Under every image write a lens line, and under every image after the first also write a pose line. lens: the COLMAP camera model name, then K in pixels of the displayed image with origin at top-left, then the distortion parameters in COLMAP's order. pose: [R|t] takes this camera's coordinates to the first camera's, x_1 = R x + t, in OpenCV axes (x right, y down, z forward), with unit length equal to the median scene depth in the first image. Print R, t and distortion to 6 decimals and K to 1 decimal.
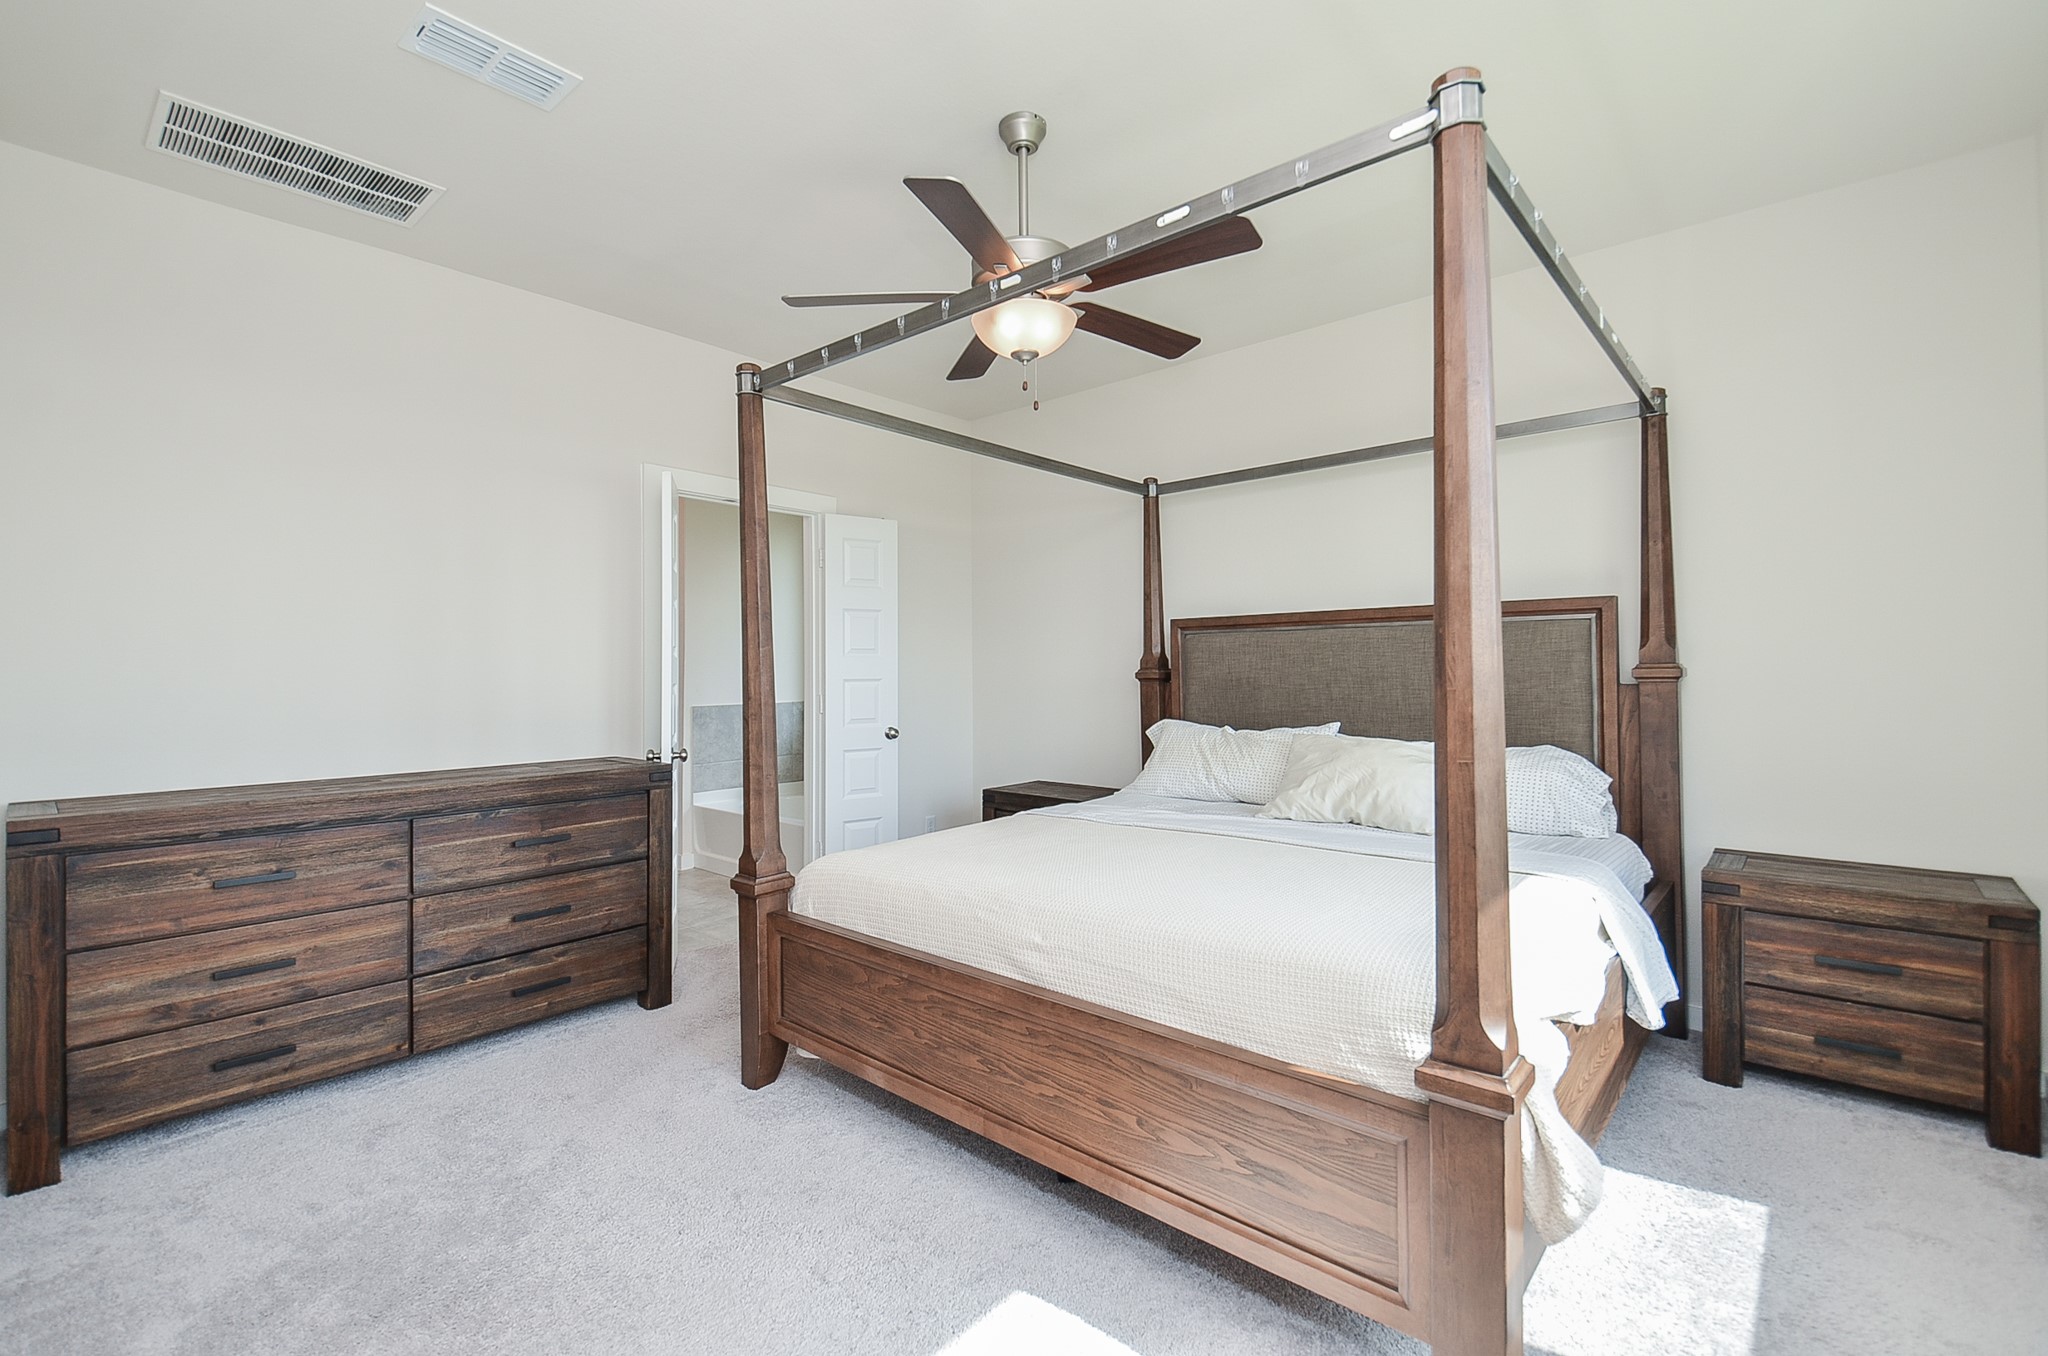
lens RADIAL K [[900.2, 0, 1015.9], [0, 900.2, 662.4], [0, 0, 1]] dist [0.023578, -0.018280]
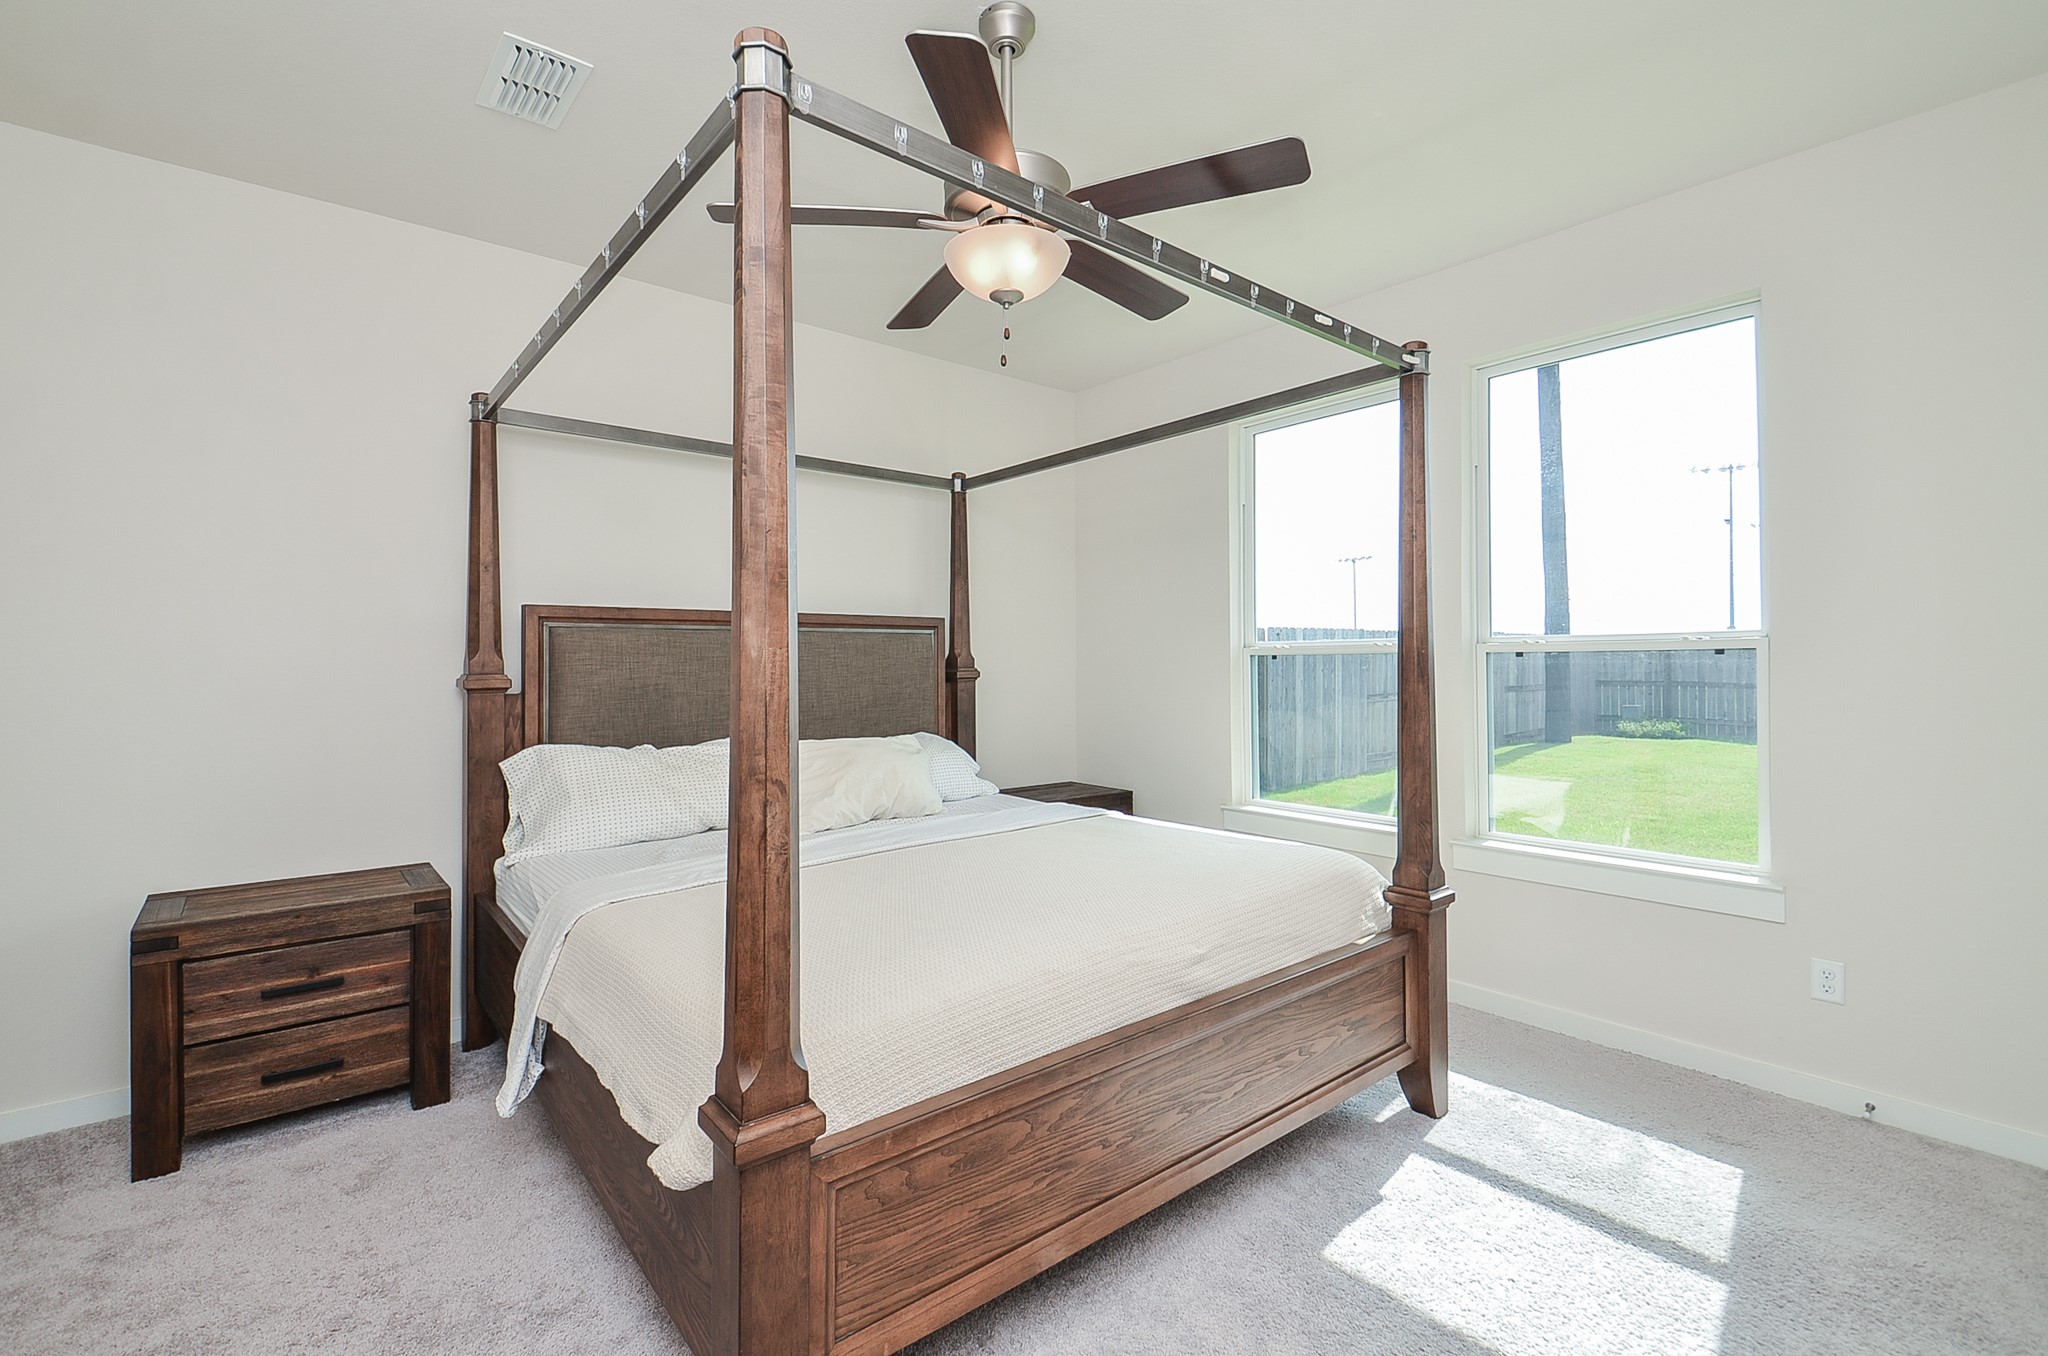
lens RADIAL K [[900.2, 0, 1015.9], [0, 900.2, 662.4], [0, 0, 1]] dist [0.023578, -0.018280]
pose [[0.154935, 0.007739, 0.987894, -0.807705], [-0.006039, 0.999958, -0.006887, 0.001038], [-0.987906, -0.004899, 0.154975, 0.862628]]
